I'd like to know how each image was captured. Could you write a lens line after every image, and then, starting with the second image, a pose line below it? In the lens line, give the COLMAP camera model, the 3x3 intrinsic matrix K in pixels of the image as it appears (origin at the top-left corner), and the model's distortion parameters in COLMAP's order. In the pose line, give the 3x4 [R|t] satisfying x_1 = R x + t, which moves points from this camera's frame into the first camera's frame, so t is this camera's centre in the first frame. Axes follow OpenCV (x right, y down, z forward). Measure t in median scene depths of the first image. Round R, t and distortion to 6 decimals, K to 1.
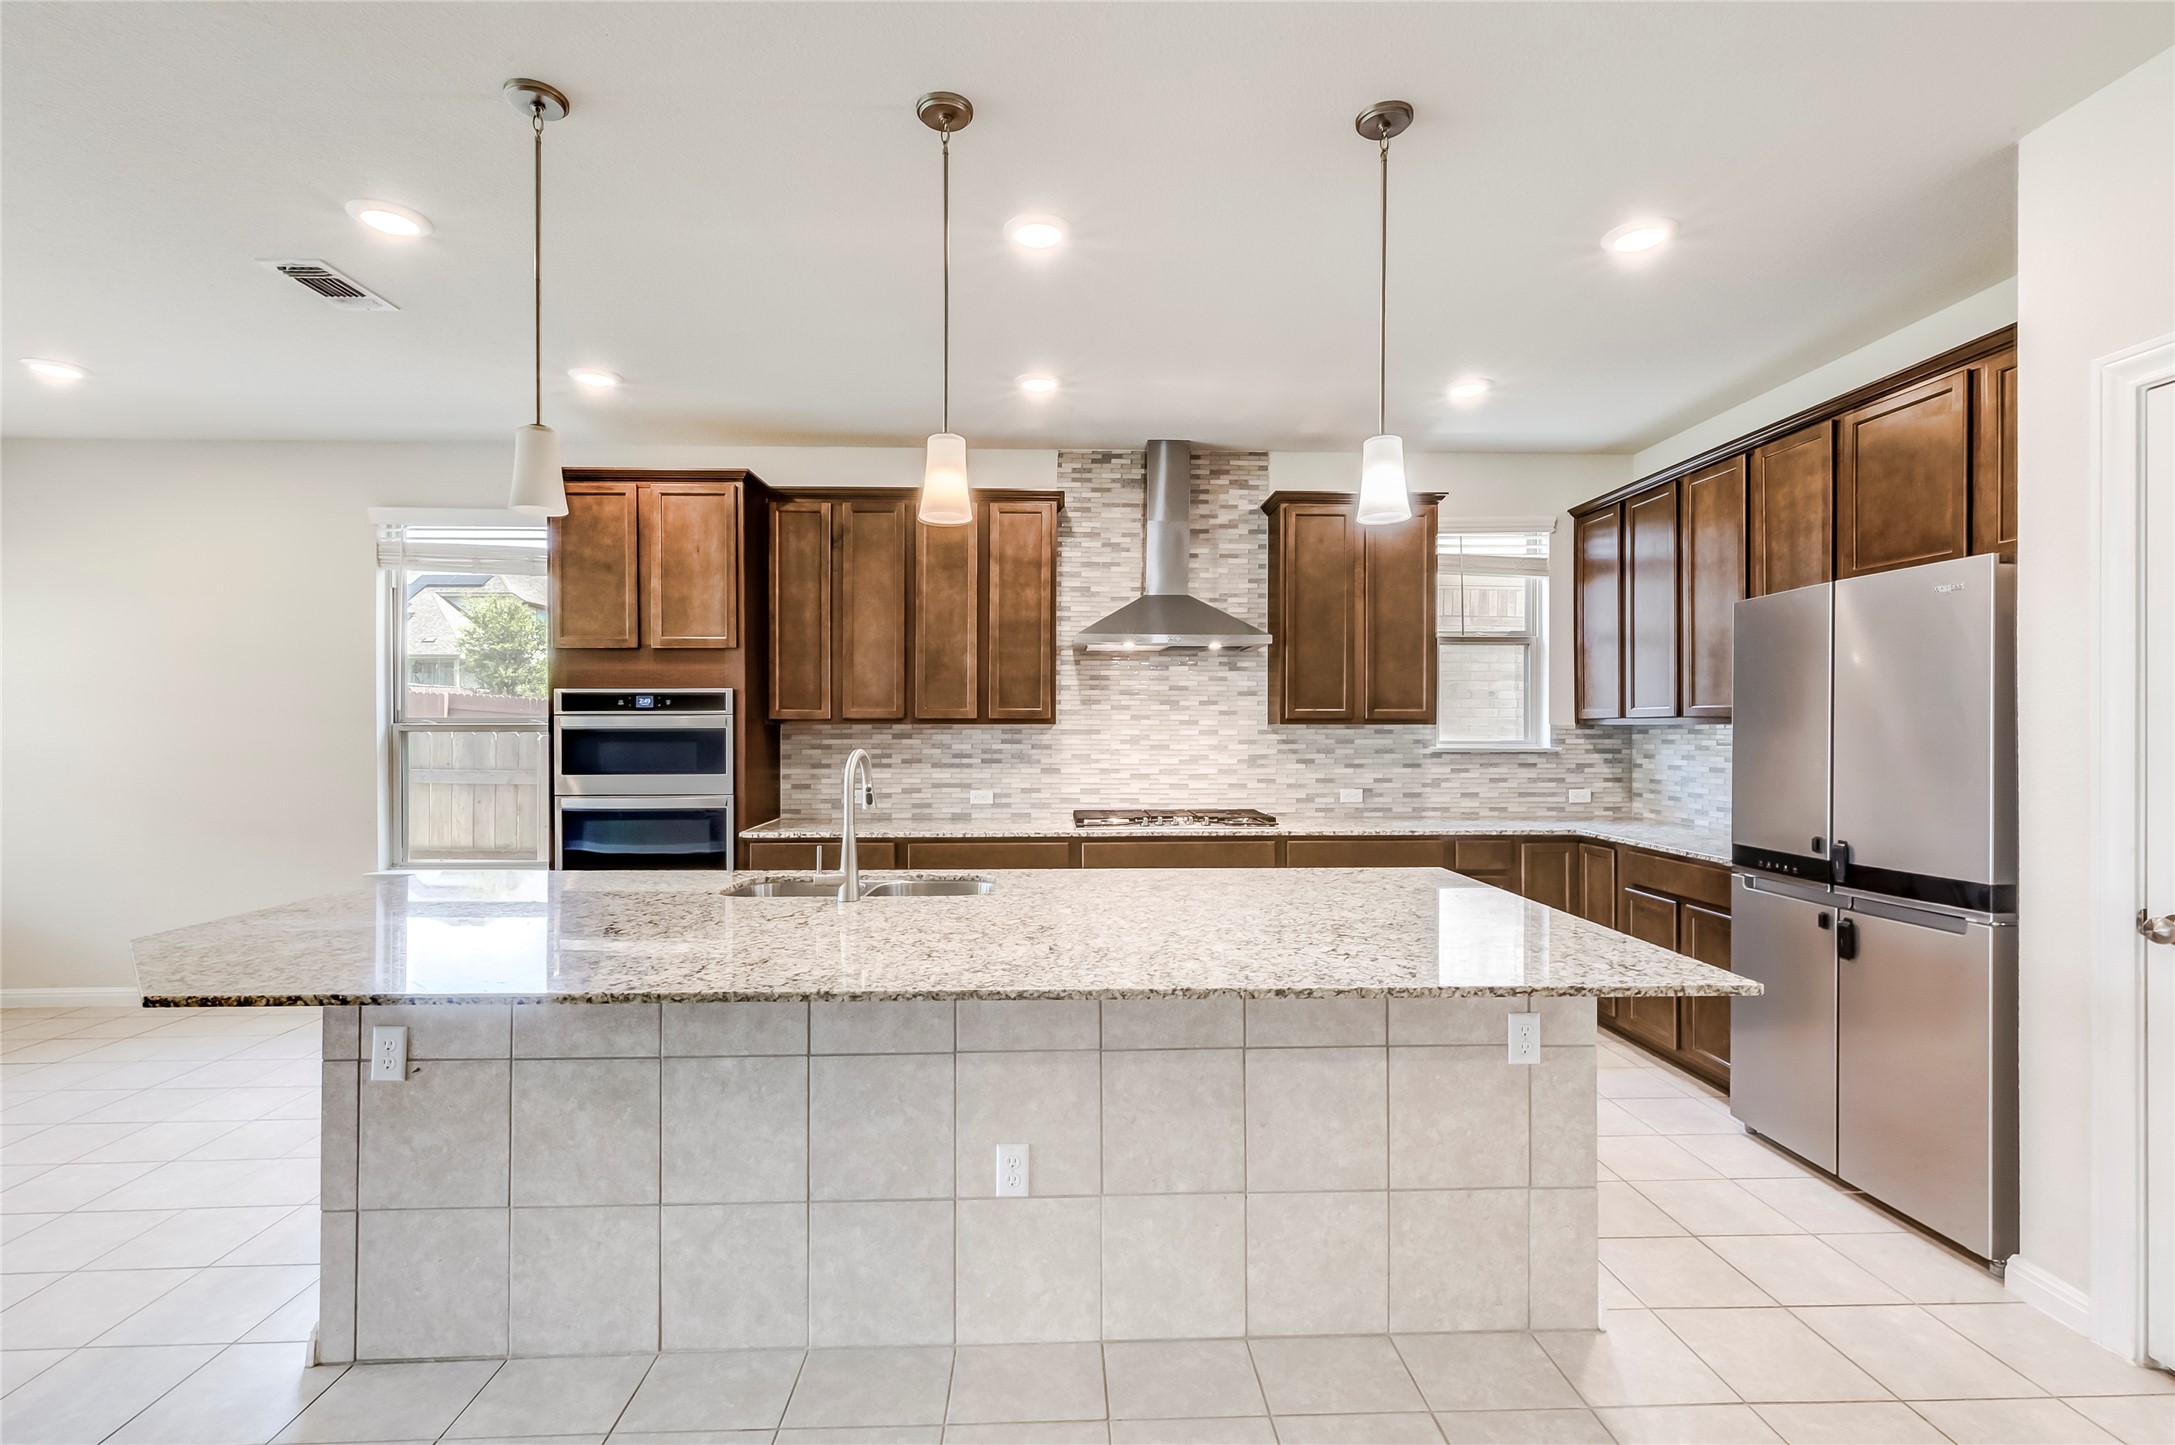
lens RADIAL K [[987.2, 0, 1089.2], [0, 987.2, 729.9], [0, 0, 1]] dist [0.003562, 0.000601]
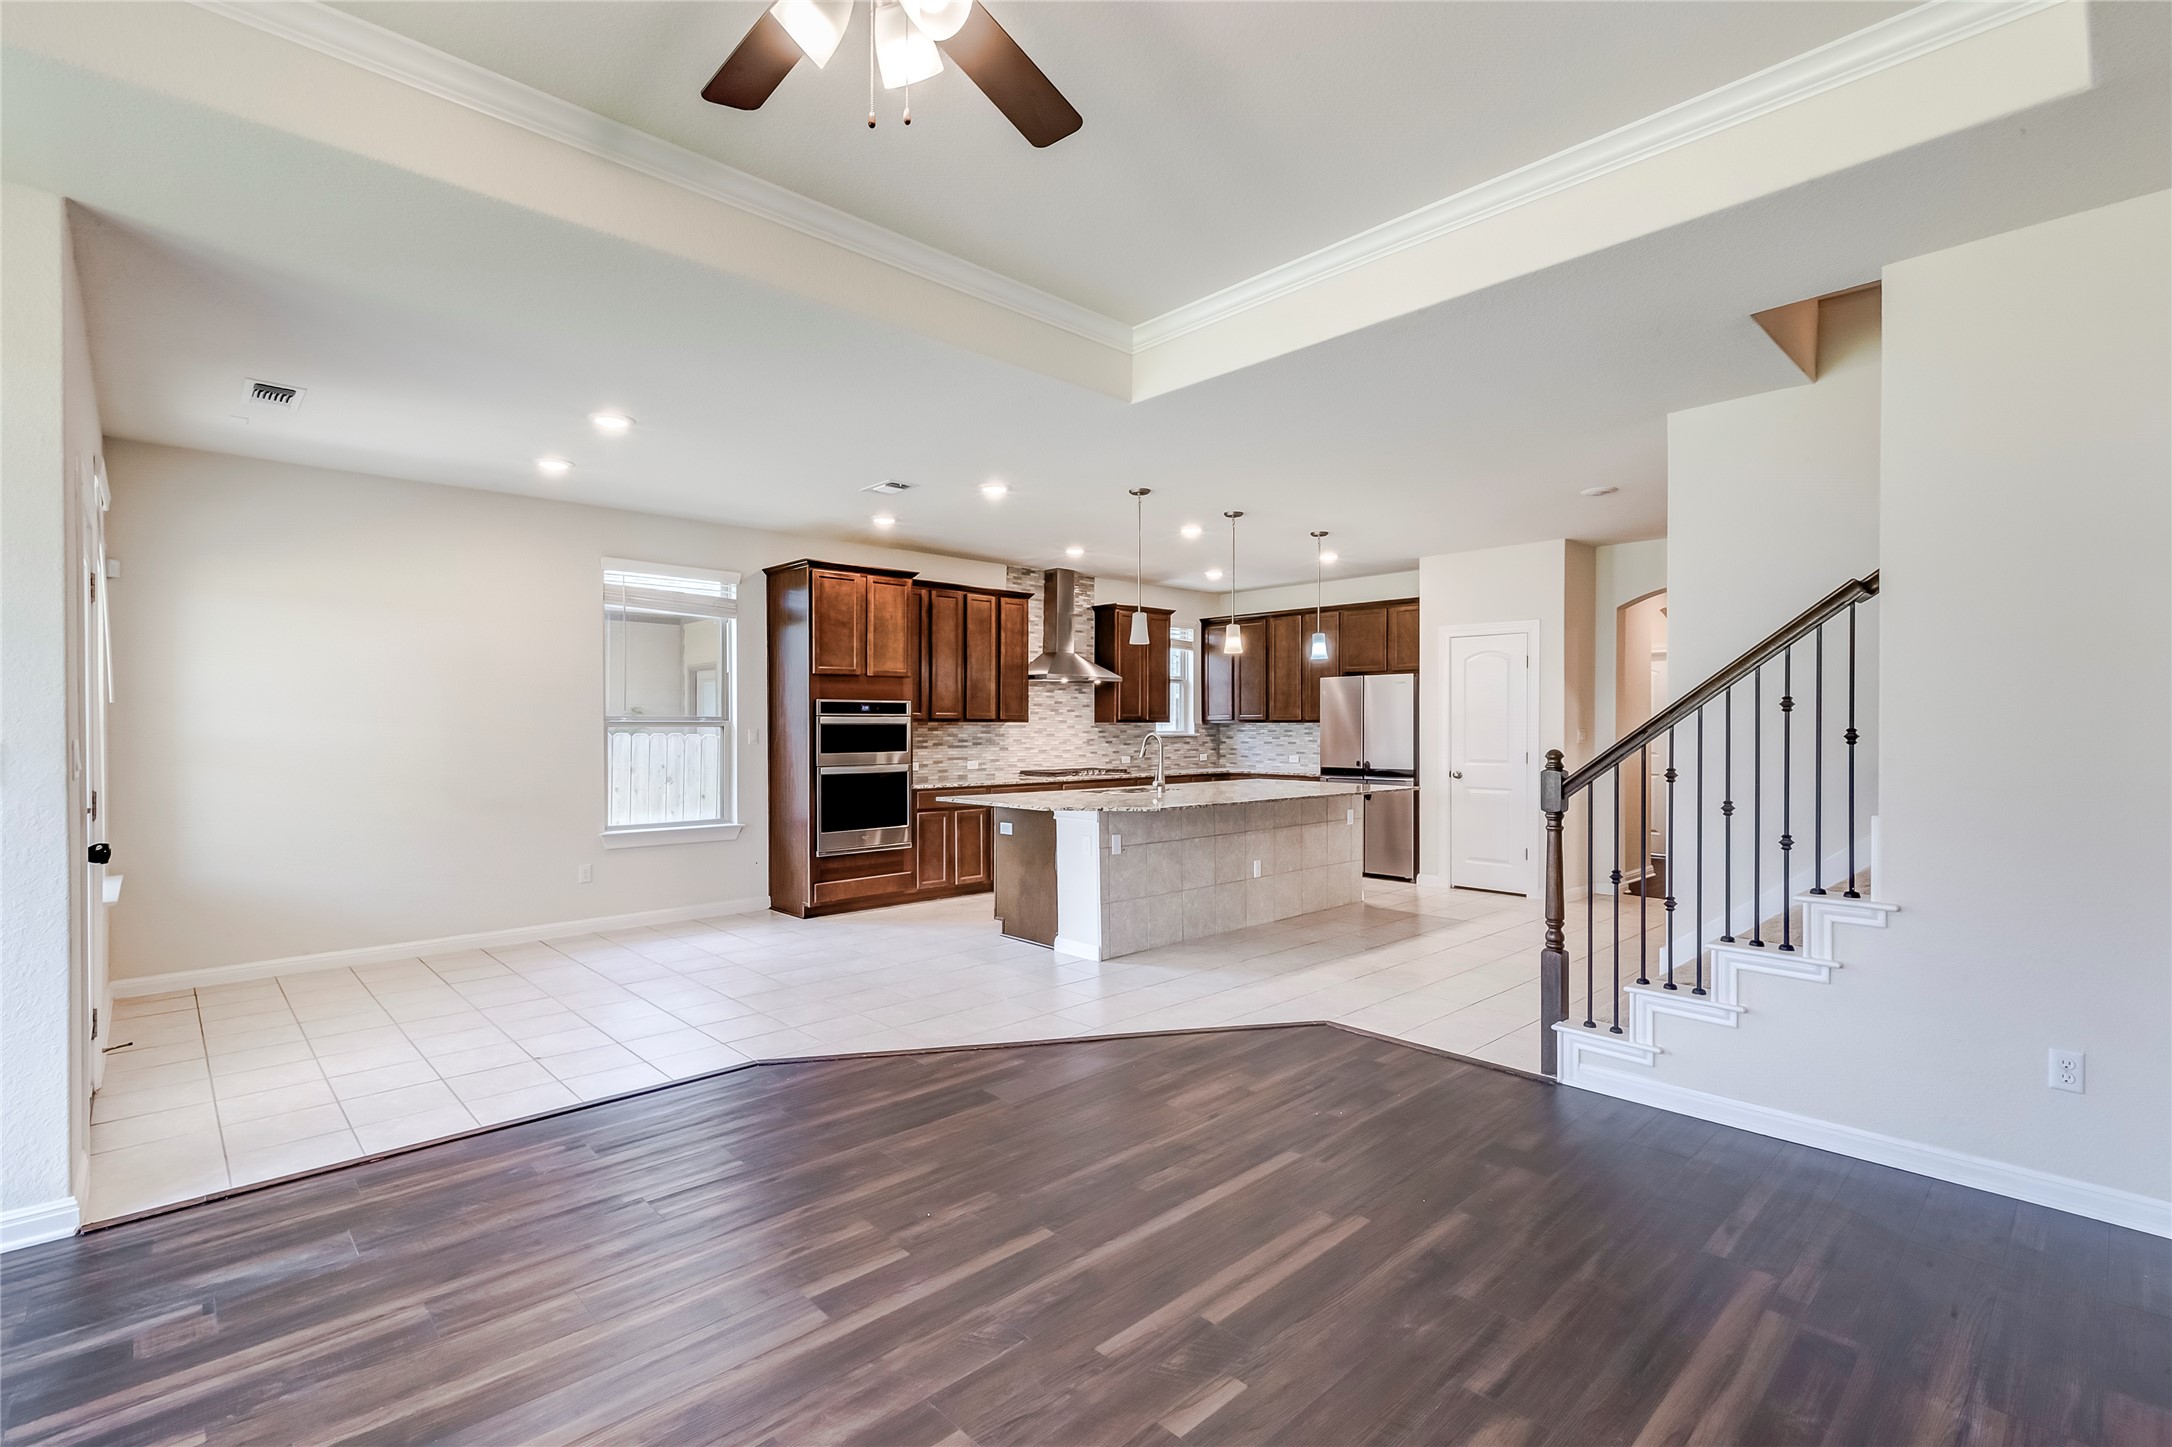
lens RADIAL K [[985.9, 0, 1087.7], [0, 985.9, 730.9], [0, 0, 1]] dist [0.003562, 0.000601]
pose [[0.755658, -0.003617, 0.654957, -1.145253], [0.002681, 0.999993, 0.002430, 0.006244], [-0.654961, -0.000080, 0.755662, -0.442183]]
